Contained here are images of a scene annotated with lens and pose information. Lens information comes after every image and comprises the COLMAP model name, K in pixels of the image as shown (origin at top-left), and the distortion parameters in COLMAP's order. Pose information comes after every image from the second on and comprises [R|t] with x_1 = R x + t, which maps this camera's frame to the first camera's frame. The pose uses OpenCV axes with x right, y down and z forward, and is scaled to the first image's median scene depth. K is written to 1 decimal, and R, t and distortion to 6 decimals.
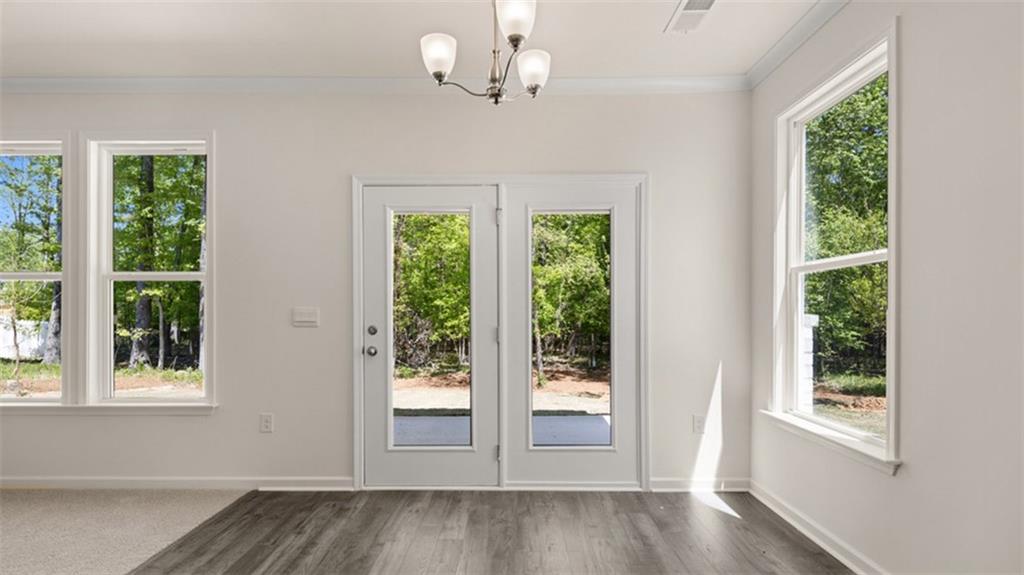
lens RADIAL K [[497.9, 0, 512.2], [0, 497.9, 315.2], [0, 0, 1]] dist [0.005741, -0.004131]
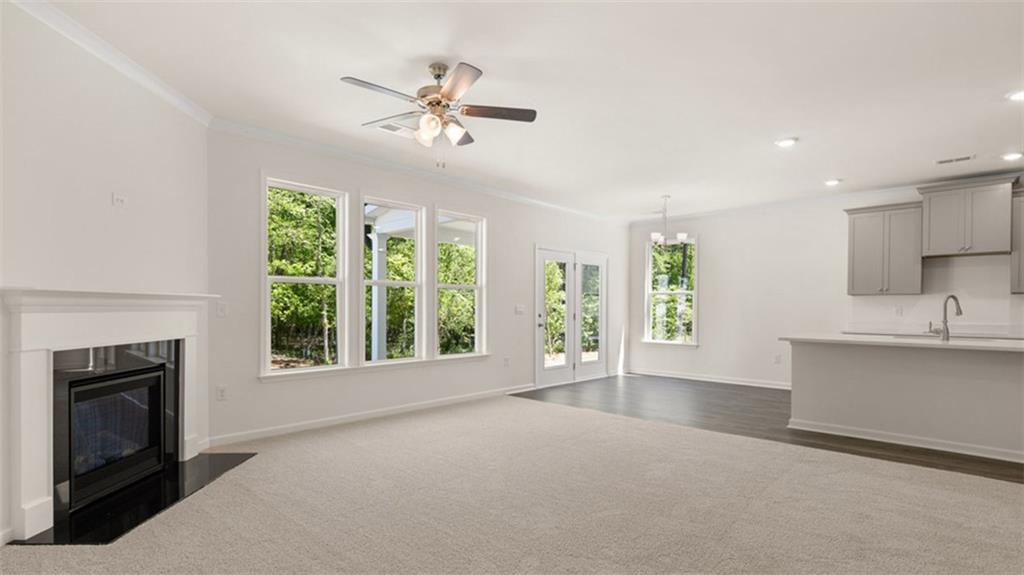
lens RADIAL K [[497.9, 0, 508.1], [0, 497.9, 314.5], [0, 0, 1]] dist [0.005741, -0.004131]
pose [[0.684764, -0.008221, 0.728718, -1.978380], [-0.000797, 0.999927, 0.012029, 0.000304], [-0.728764, -0.008818, 0.684708, -0.394207]]
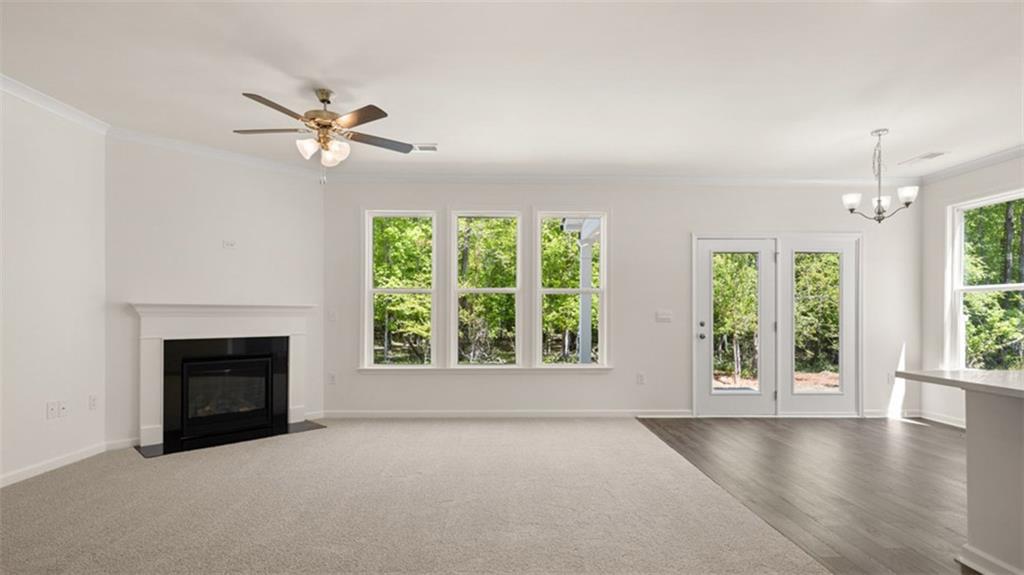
lens RADIAL K [[497.9, 0, 507.1], [0, 497.9, 312.8], [0, 0, 1]] dist [0.005741, -0.004131]
pose [[0.999754, 0.001401, 0.022132, -0.992349], [-0.001316, 0.999992, -0.003867, 0.000142], [-0.022138, 0.003837, 0.999748, -0.694085]]
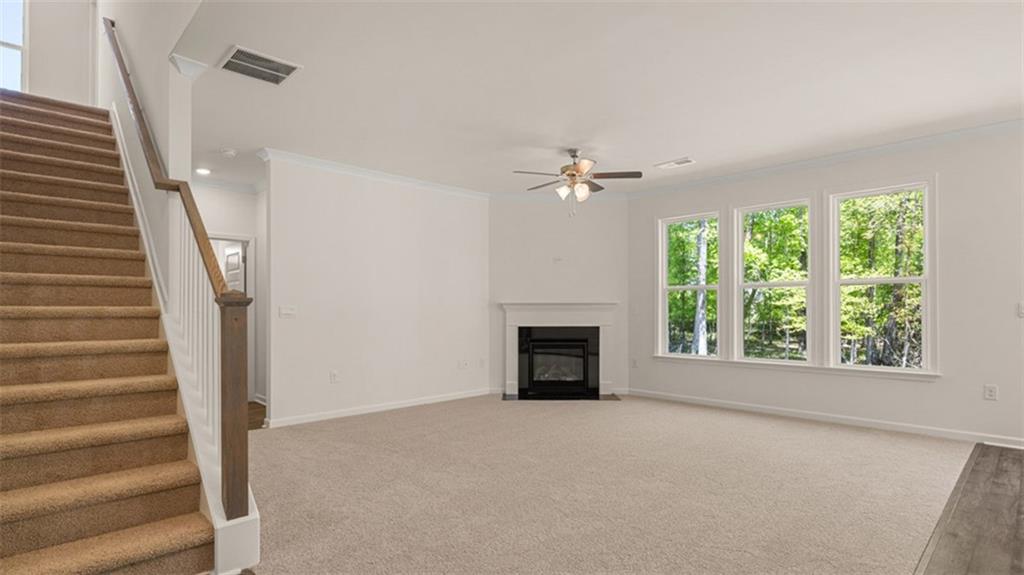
lens RADIAL K [[497.9, 0, 503.4], [0, 497.9, 303.8], [0, 0, 1]] dist [0.005741, -0.004131]
pose [[0.694446, -0.012194, -0.719441, -0.444945], [0.004090, 0.999907, -0.013001, 0.000785], [0.719533, 0.006086, 0.694432, -0.800700]]
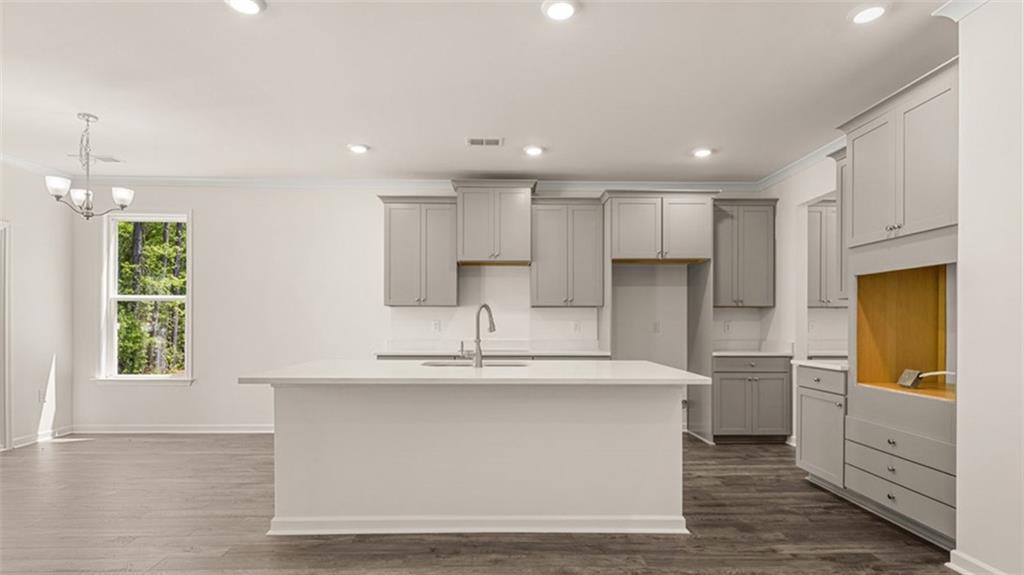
lens RADIAL K [[497.9, 0, 512.8], [0, 497.9, 323.8], [0, 0, 1]] dist [0.005741, -0.004131]
pose [[-0.032975, -0.000762, 0.999456, -1.173799], [0.000955, 0.999999, 0.000794, 0.000542], [-0.999456, 0.000980, -0.032974, -0.368530]]
